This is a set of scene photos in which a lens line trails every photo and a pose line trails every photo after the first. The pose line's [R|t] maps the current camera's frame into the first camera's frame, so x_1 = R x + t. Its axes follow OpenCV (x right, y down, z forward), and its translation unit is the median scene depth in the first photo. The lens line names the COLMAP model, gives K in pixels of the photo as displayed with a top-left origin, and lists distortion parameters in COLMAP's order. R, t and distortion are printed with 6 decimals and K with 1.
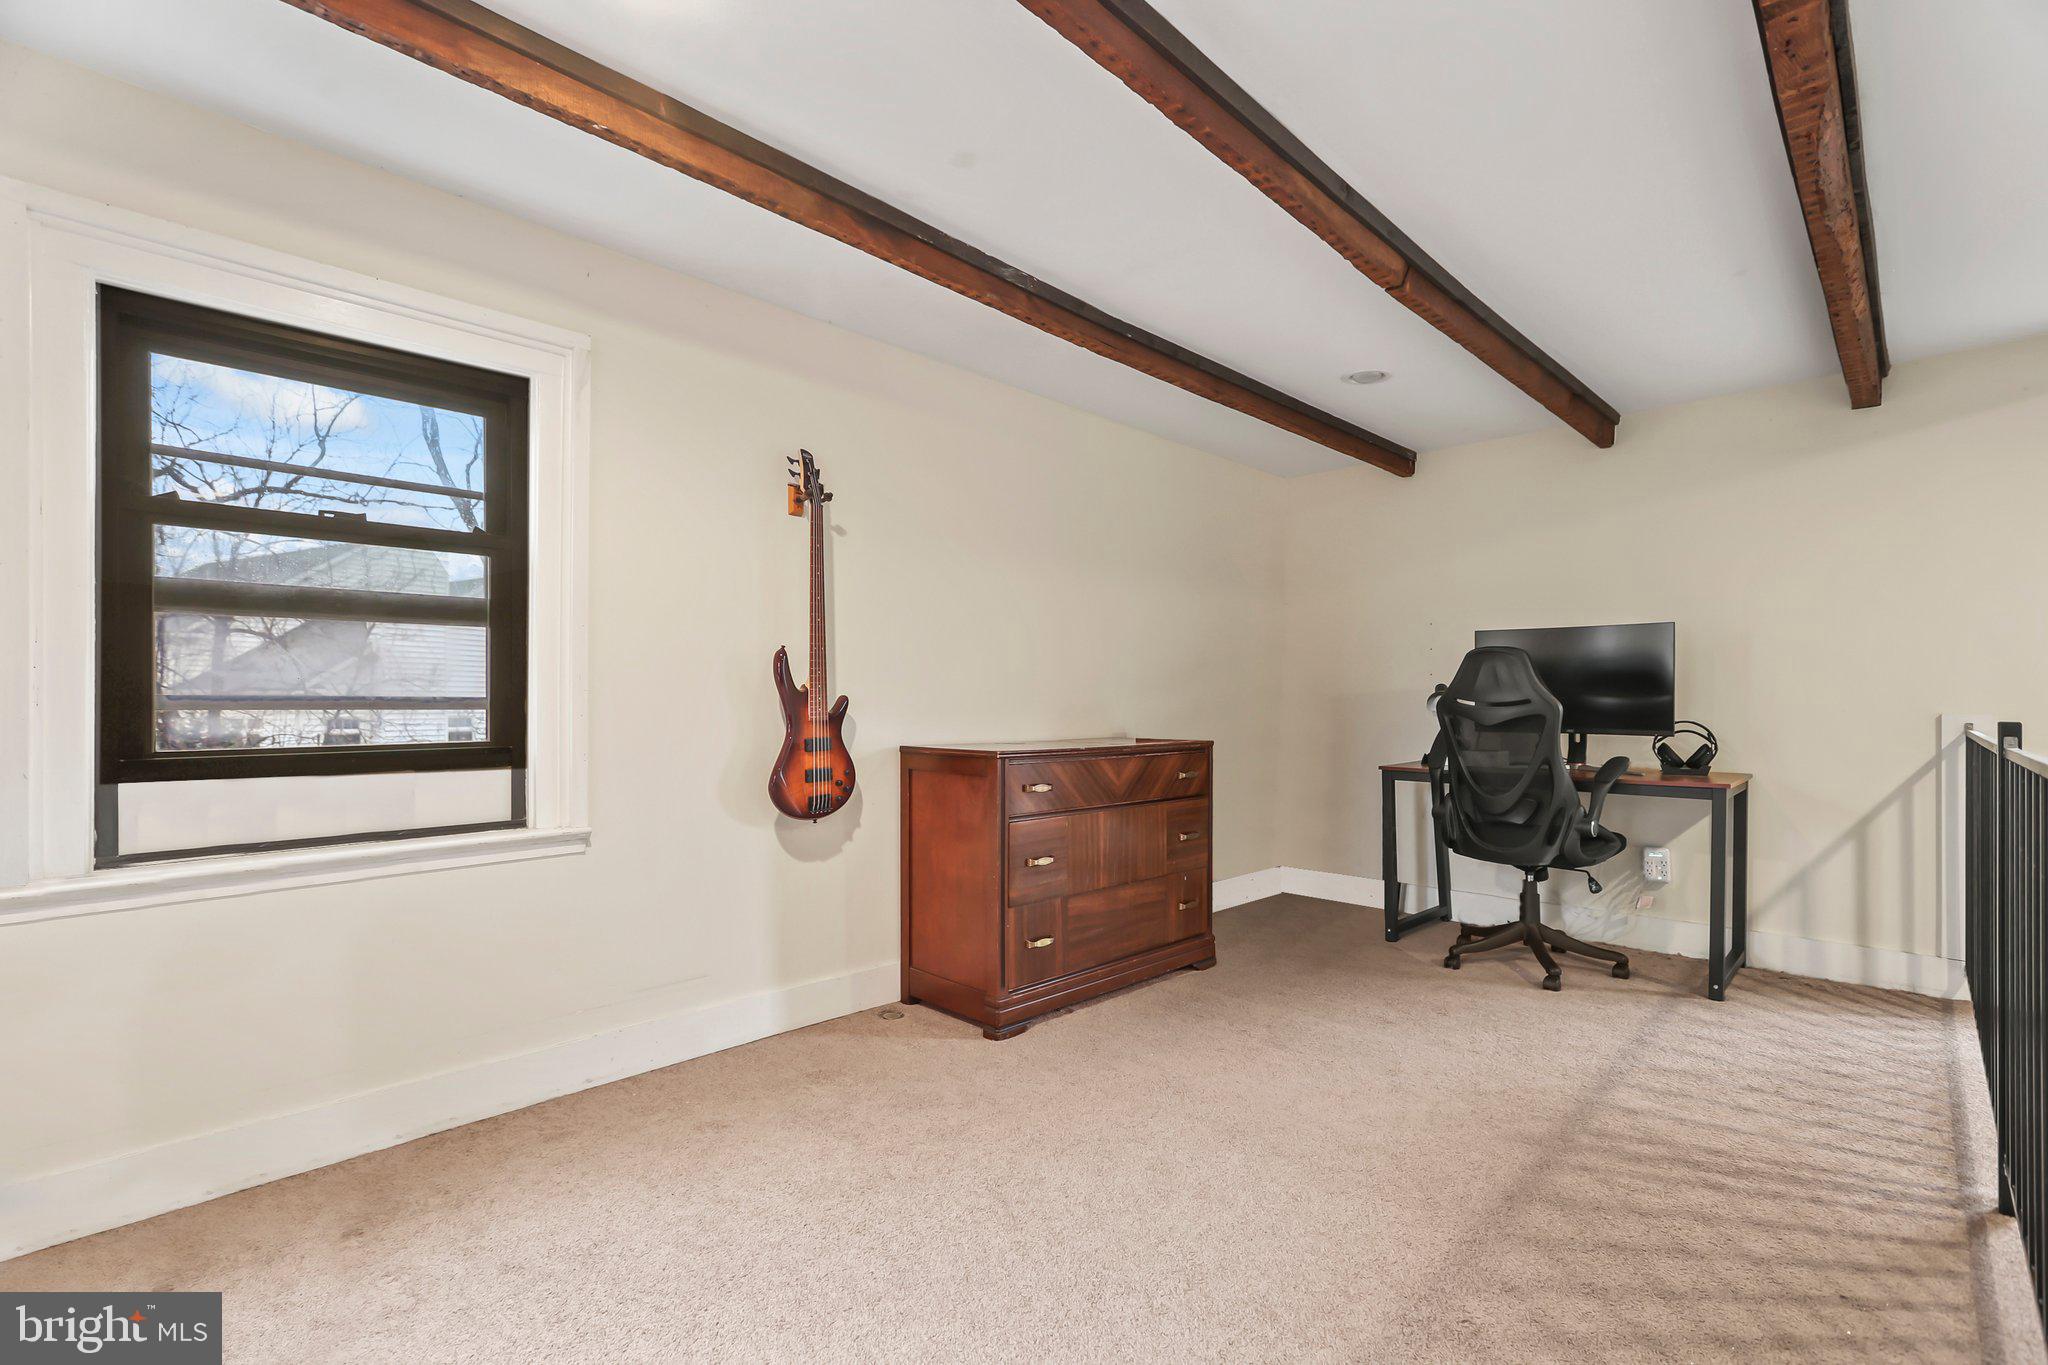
lens RADIAL K [[940.9, 0, 1023.0], [0, 940.9, 687.1], [0, 0, 1]] dist [-0.041070, 0.025619]
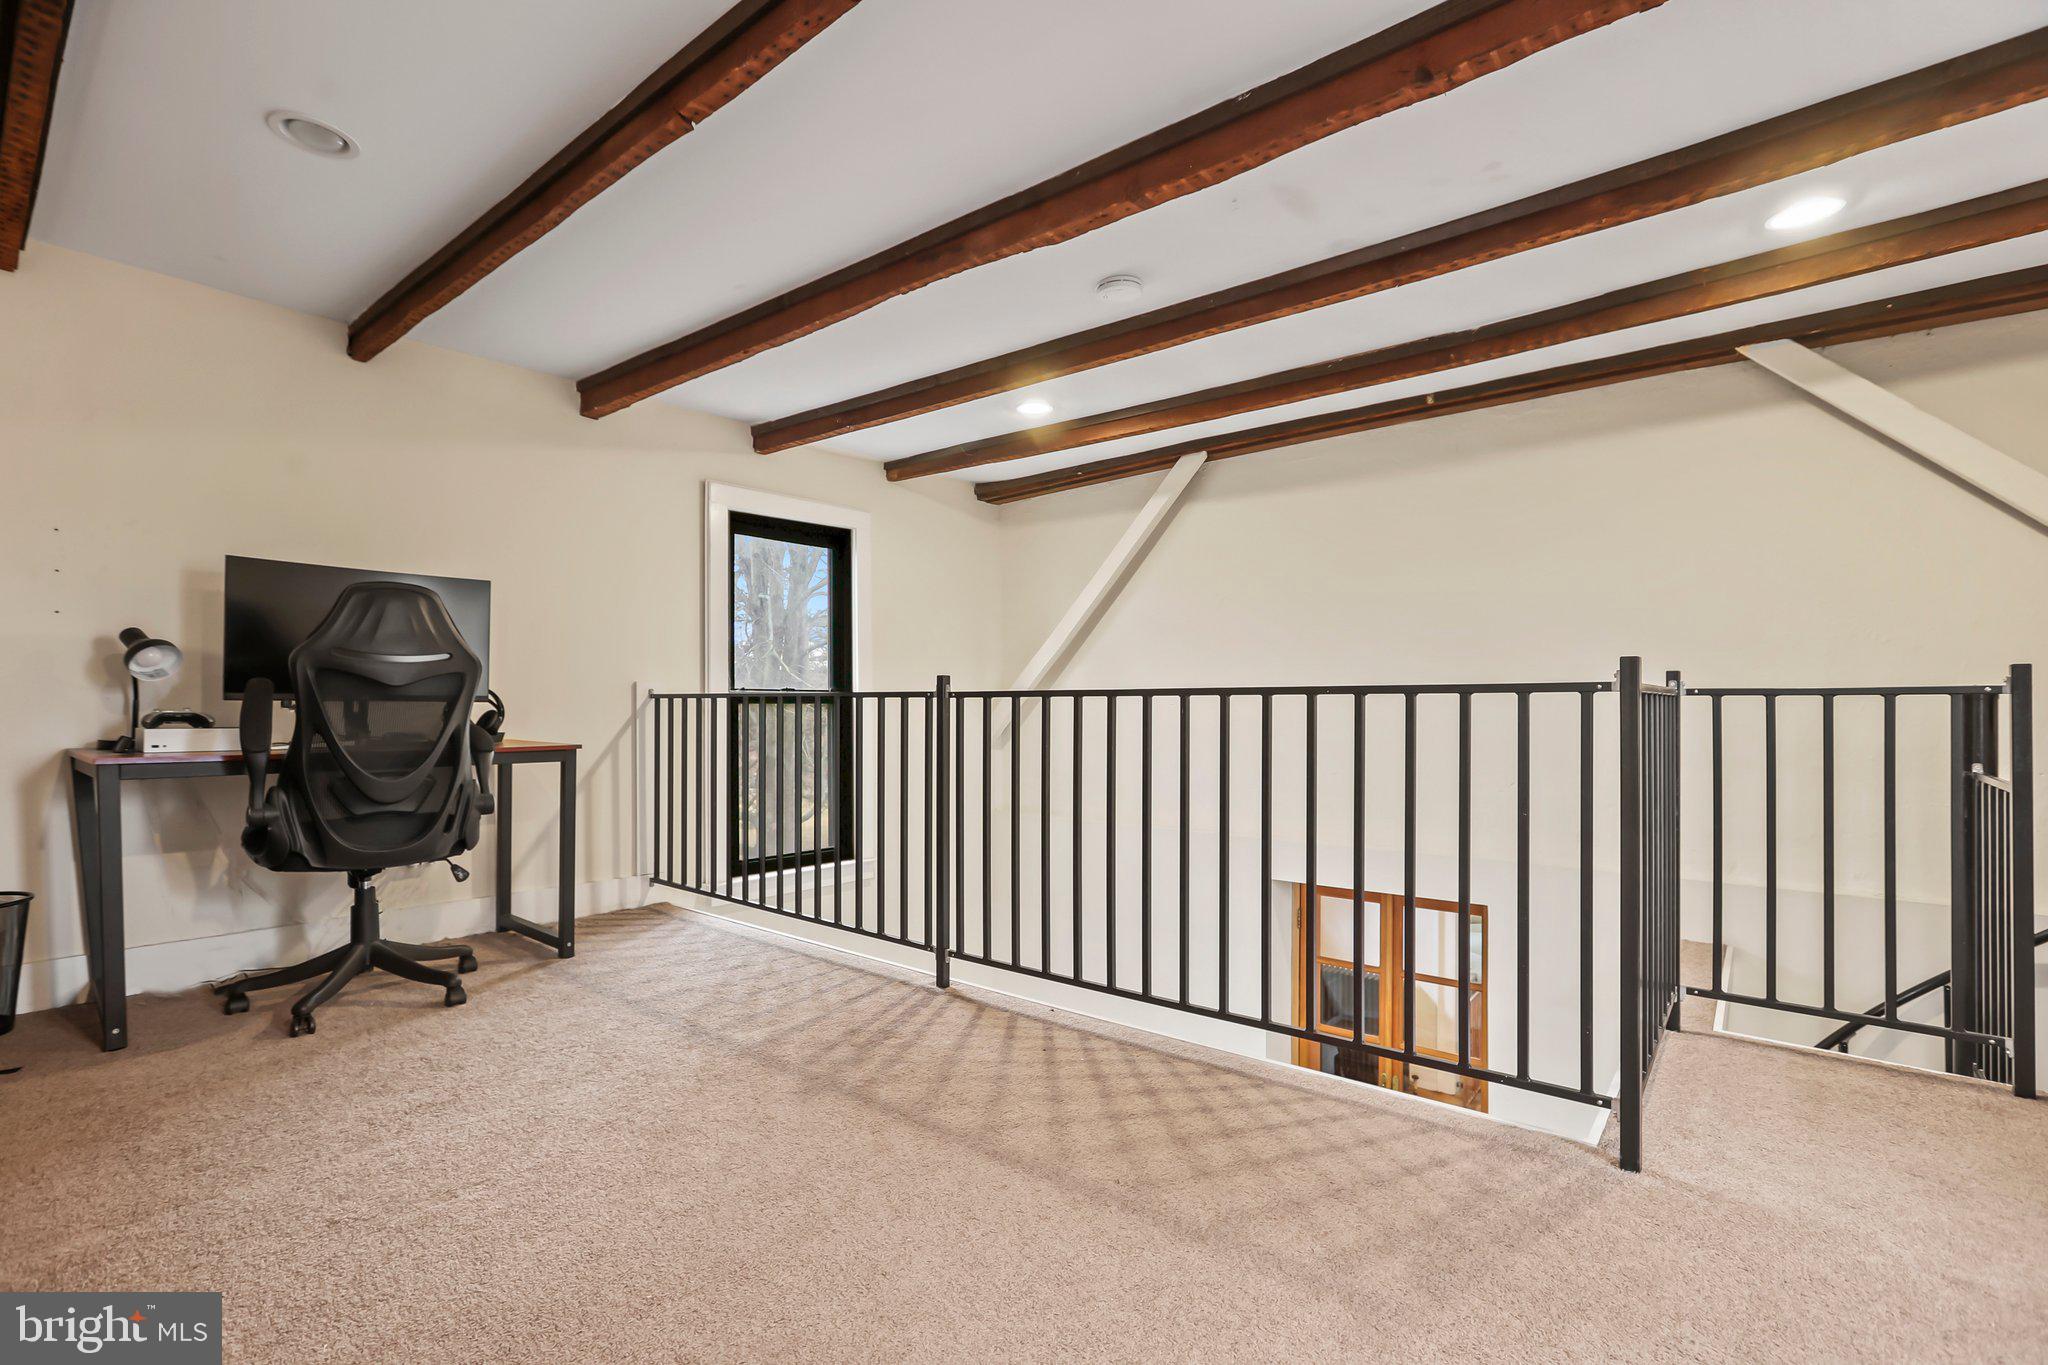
lens RADIAL K [[940.9, 0, 1023.0], [0, 940.9, 687.1], [0, 0, 1]] dist [-0.041070, 0.025619]
pose [[-0.072602, 0.014812, 0.997251, -0.375864], [-0.015070, 0.999759, -0.015947, 0.060200], [-0.997247, -0.016187, -0.072362, 0.700274]]
